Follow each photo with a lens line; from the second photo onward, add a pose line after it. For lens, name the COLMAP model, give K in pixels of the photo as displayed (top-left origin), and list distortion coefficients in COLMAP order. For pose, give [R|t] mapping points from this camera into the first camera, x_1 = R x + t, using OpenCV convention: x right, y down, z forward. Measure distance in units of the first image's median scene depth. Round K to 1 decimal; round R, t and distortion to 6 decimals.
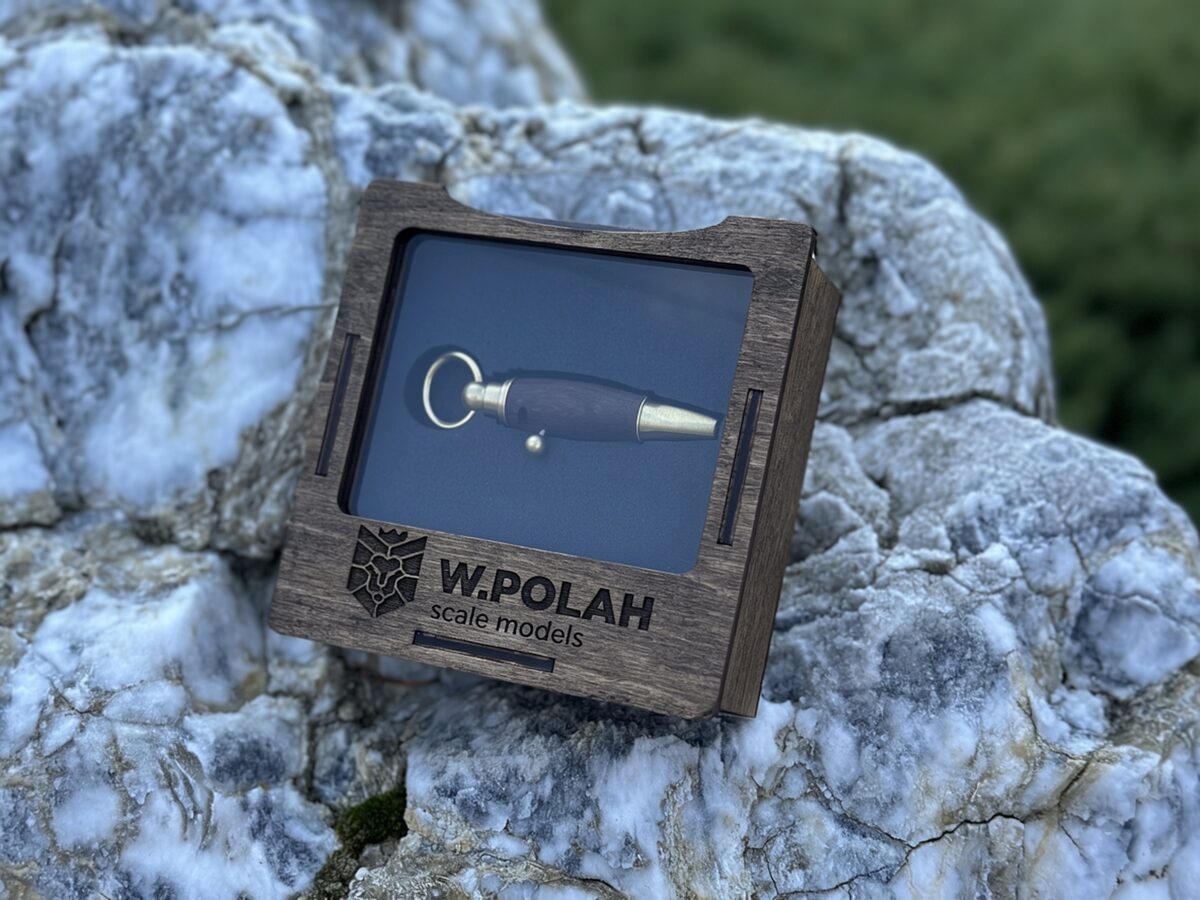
lens RADIAL K [[2012.1, 0, 600.2], [0, 2012.1, 459.0], [0, 0, 1]] dist [-0.004946, 0.000000]
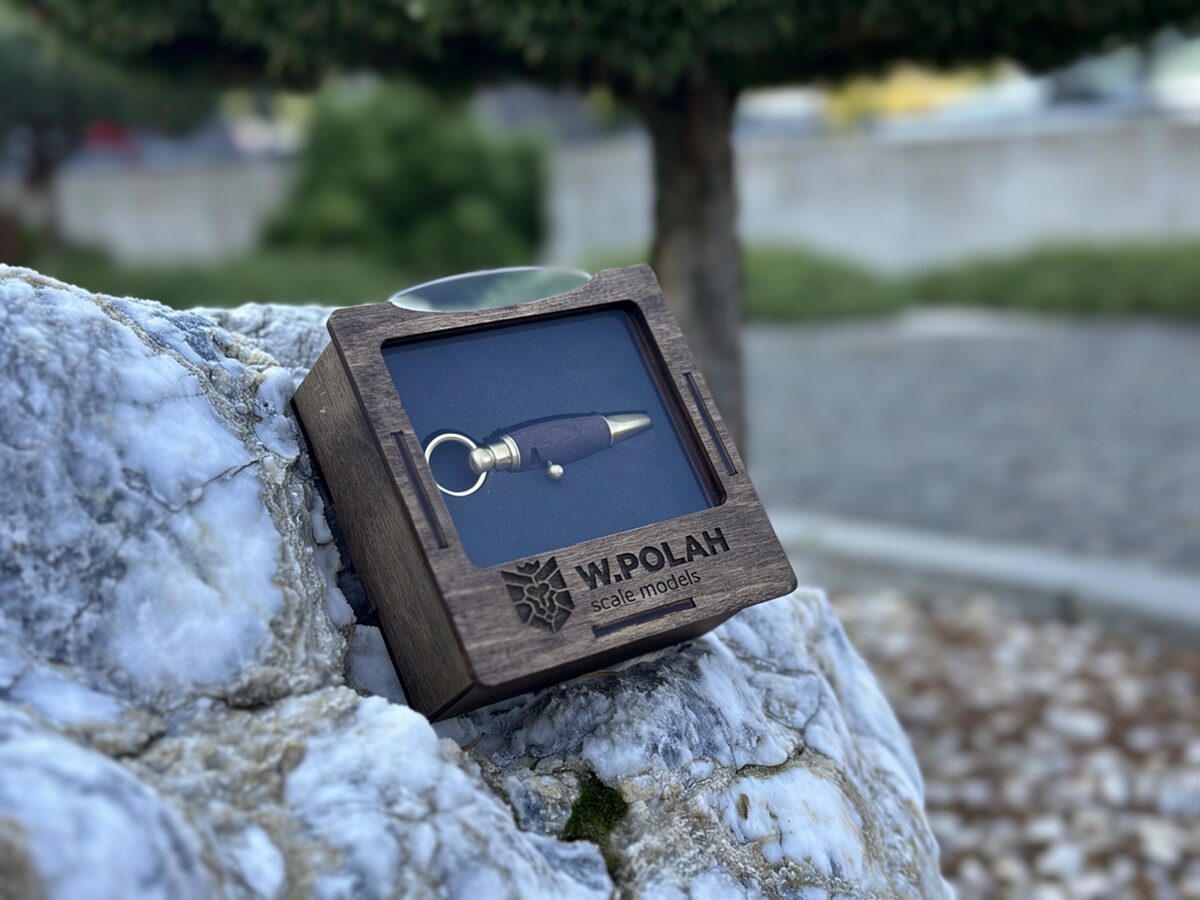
lens RADIAL K [[1664.0, 0, 595.5], [0, 1664.0, 441.1], [0, 0, 1]] dist [-0.021260, 0.000000]
pose [[0.482514, -0.181850, 0.856803, -0.879403], [0.413706, 0.909534, -0.039939, 0.025669], [-0.772028, 0.373736, 0.514095, 0.447839]]
